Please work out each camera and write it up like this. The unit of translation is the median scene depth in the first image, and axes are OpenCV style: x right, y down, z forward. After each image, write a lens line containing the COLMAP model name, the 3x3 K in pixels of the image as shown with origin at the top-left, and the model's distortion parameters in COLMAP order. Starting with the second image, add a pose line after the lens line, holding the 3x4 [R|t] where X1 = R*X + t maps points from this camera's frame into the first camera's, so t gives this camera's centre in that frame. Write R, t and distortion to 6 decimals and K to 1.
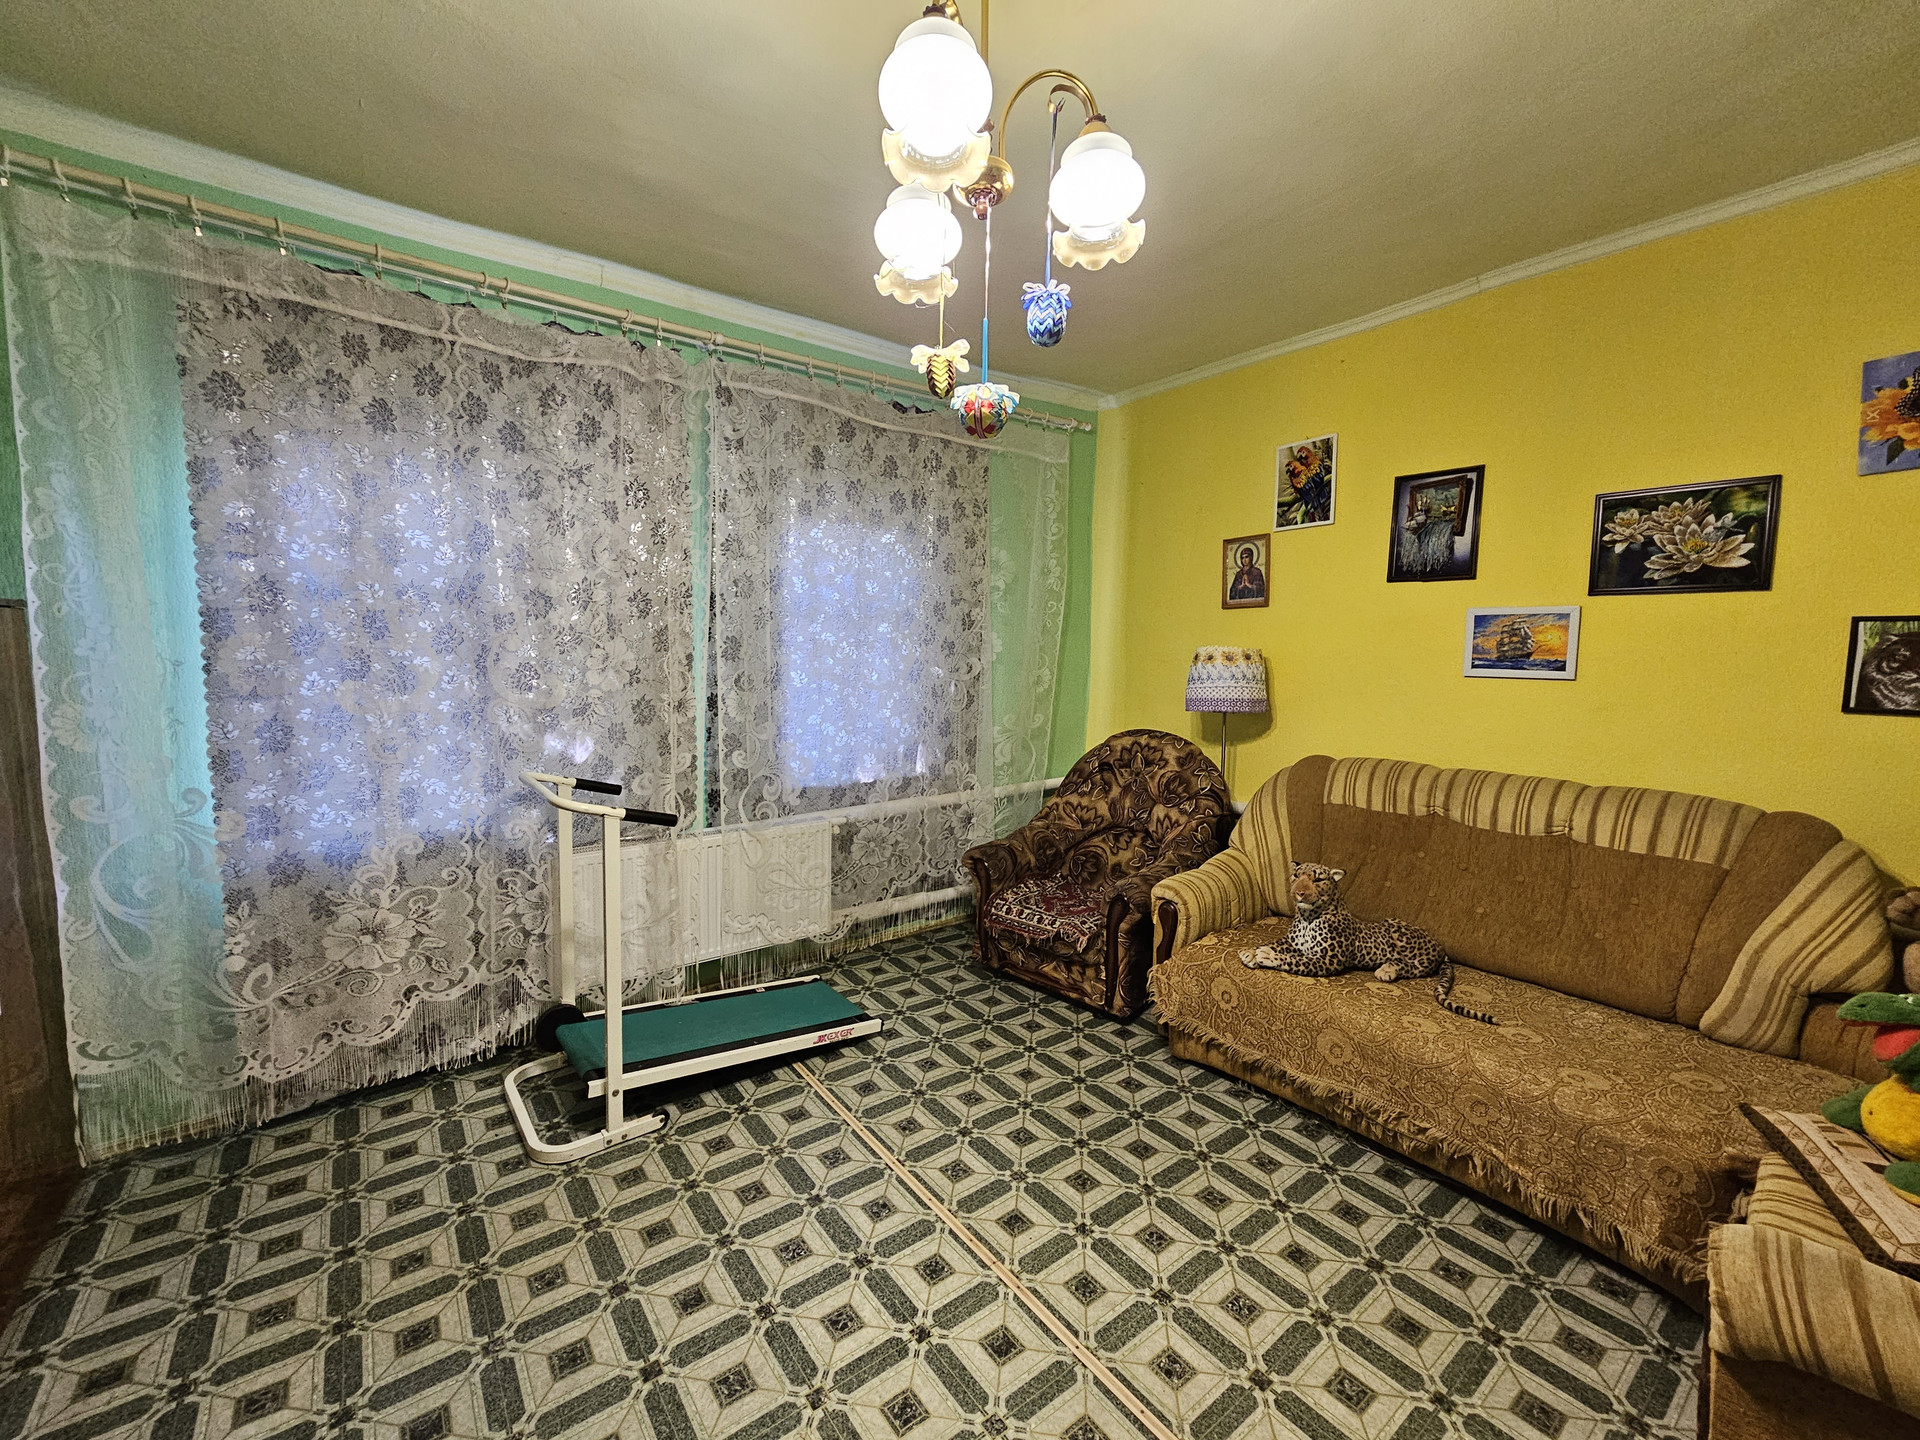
lens RADIAL K [[789.2, 0, 957.8], [0, 789.2, 717.1], [0, 0, 1]] dist [-0.003093, 0.000158]
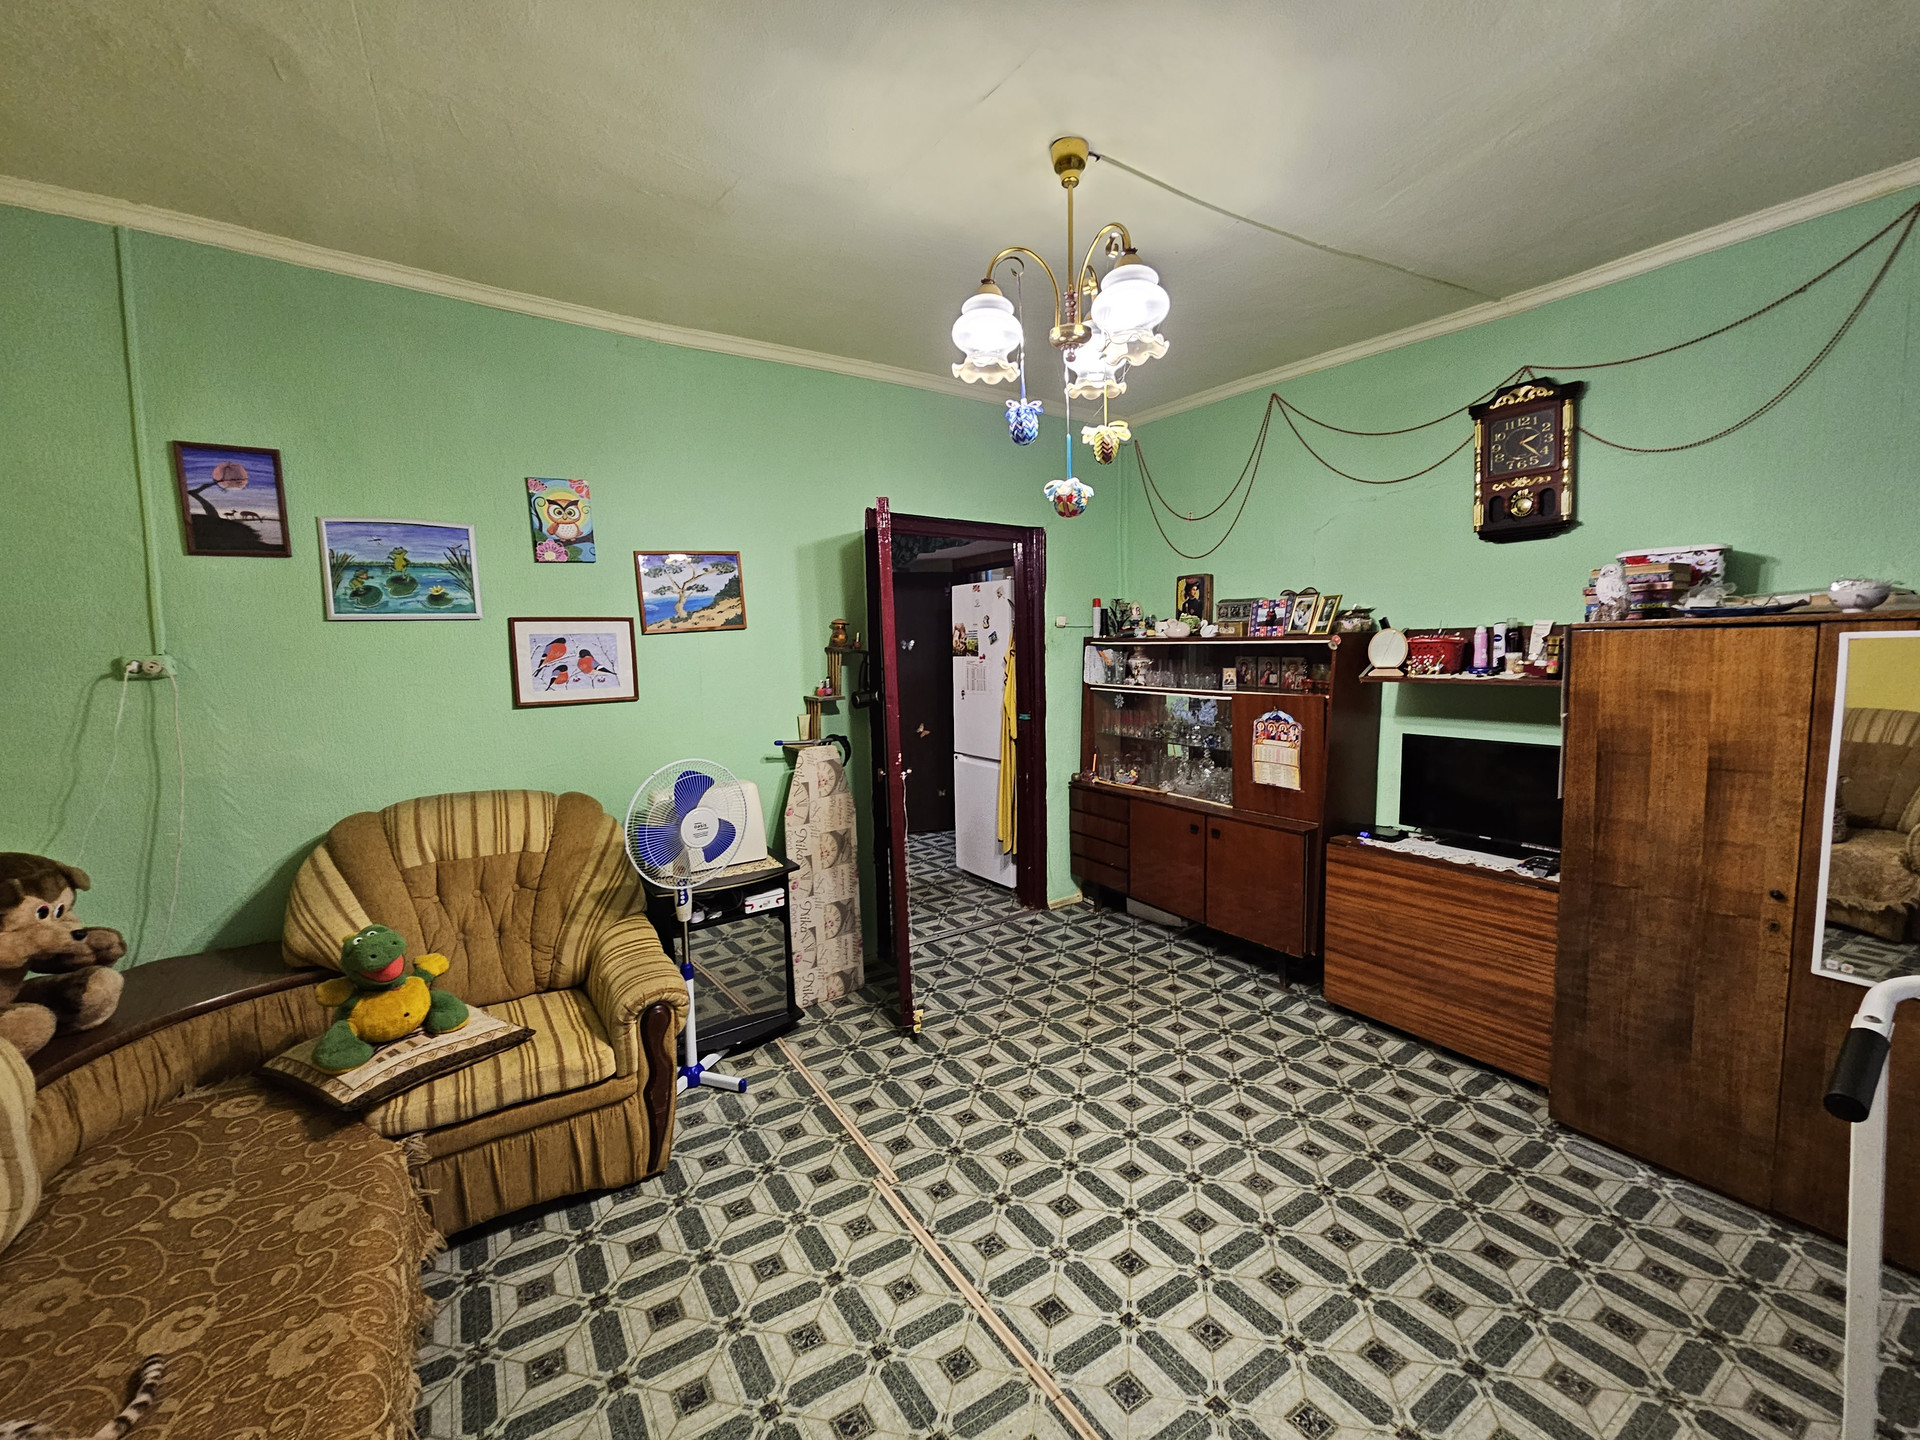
lens RADIAL K [[789.2, 0, 959.8], [0, 789.2, 716.3], [0, 0, 1]] dist [-0.003093, 0.000158]
pose [[-0.996659, 0.006252, 0.081437, 0.051048], [0.021297, 0.982466, 0.185221, -0.117956], [-0.078851, 0.186337, -0.979317, 1.107361]]
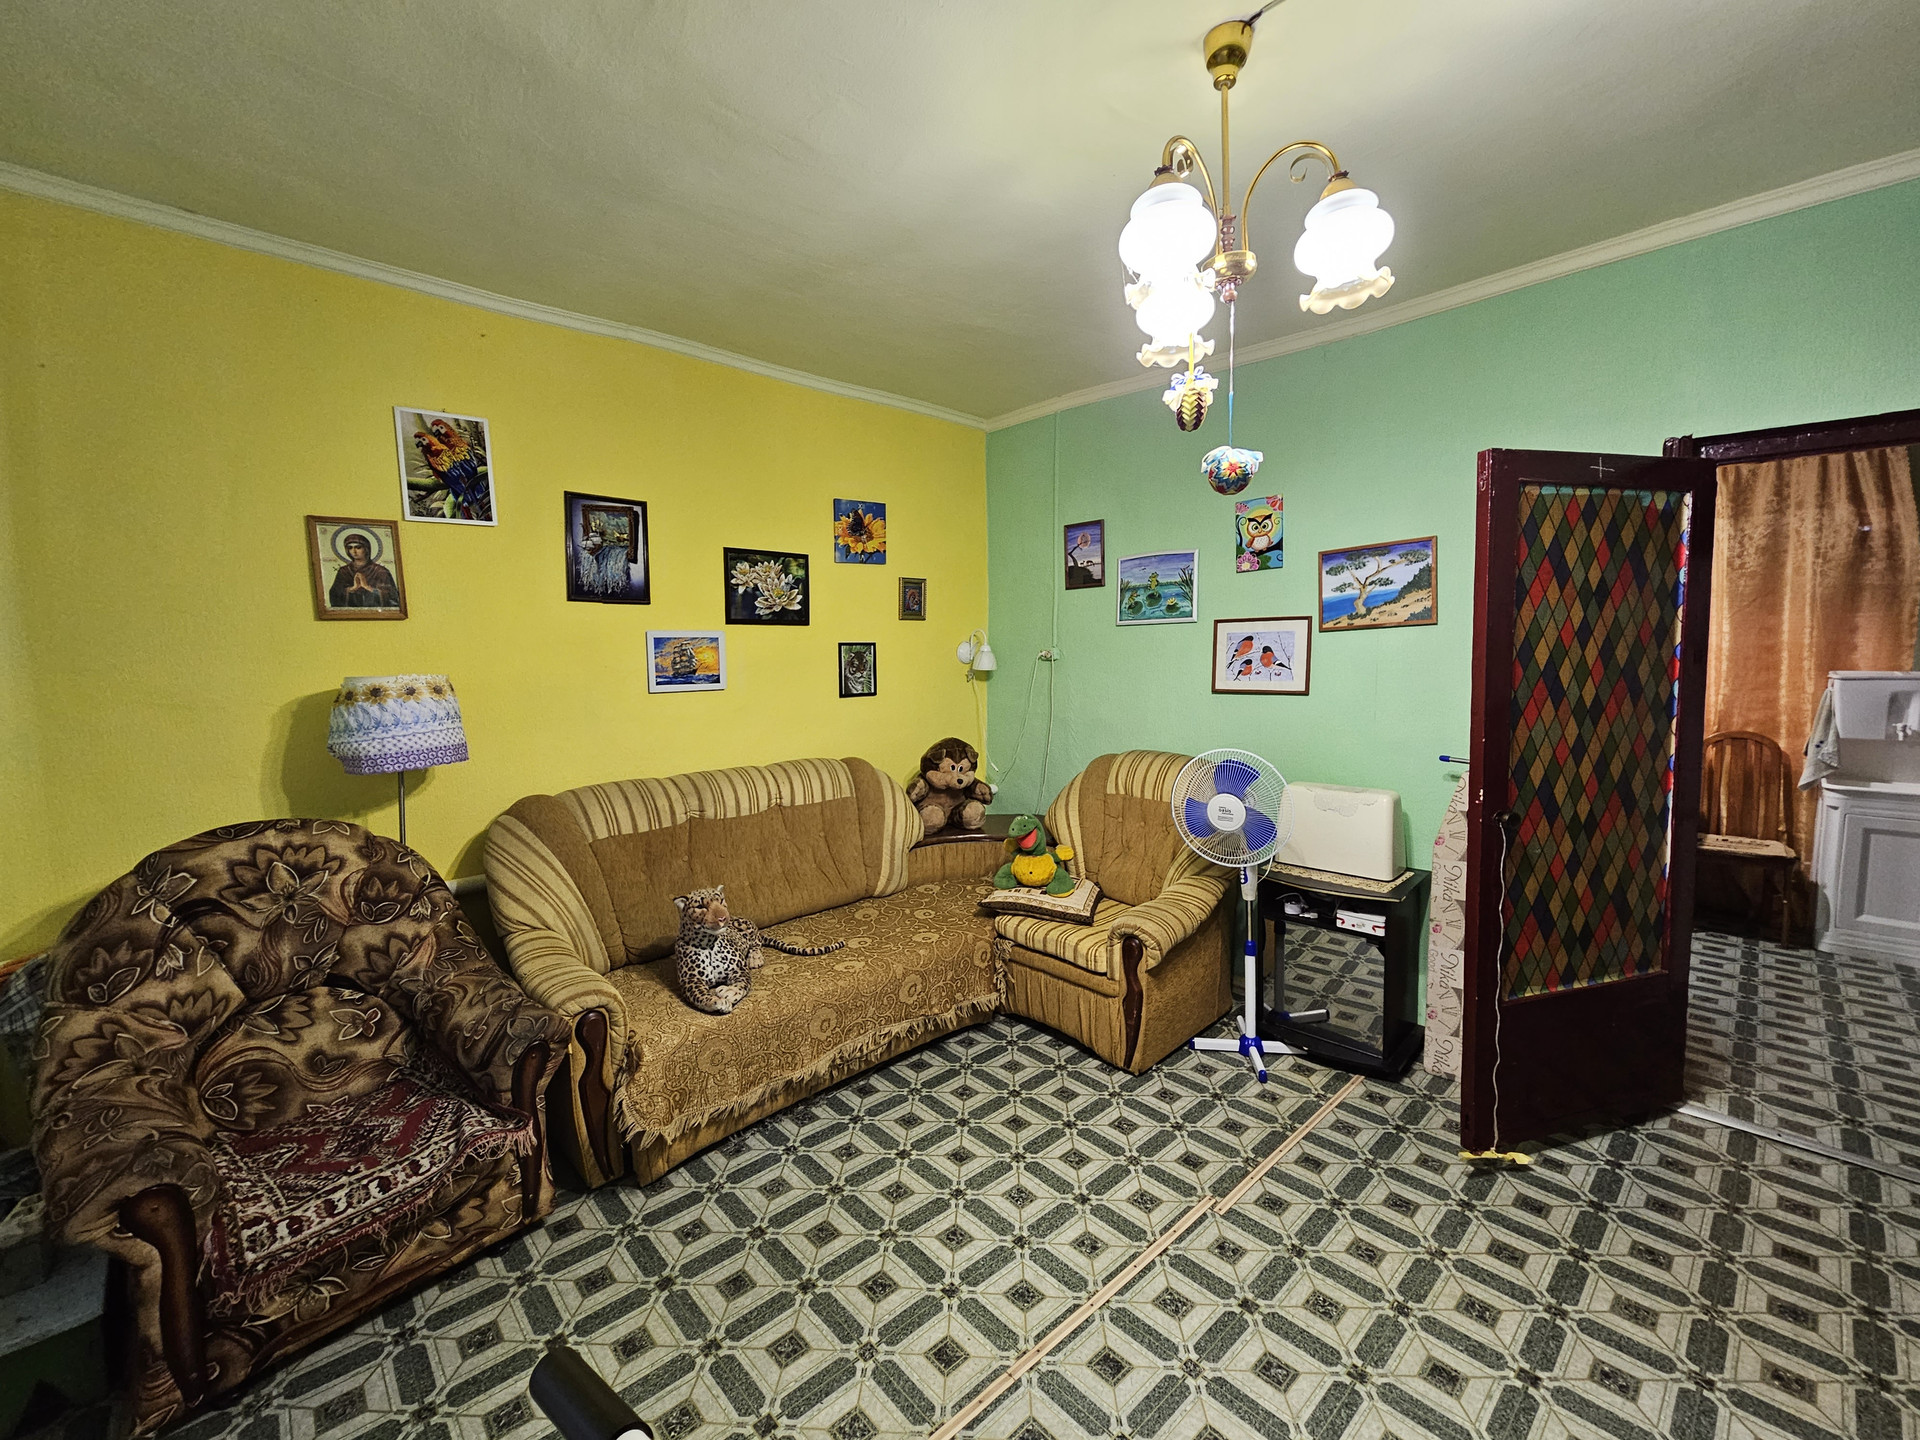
lens RADIAL K [[789.2, 0, 959.9], [0, 789.2, 717.5], [0, 0, 1]] dist [-0.003093, 0.000158]
pose [[-0.091062, -0.089488, 0.991816, -0.492246], [0.105760, 0.989453, 0.098985, -0.082530], [-0.990213, 0.113908, -0.080637, 0.680300]]
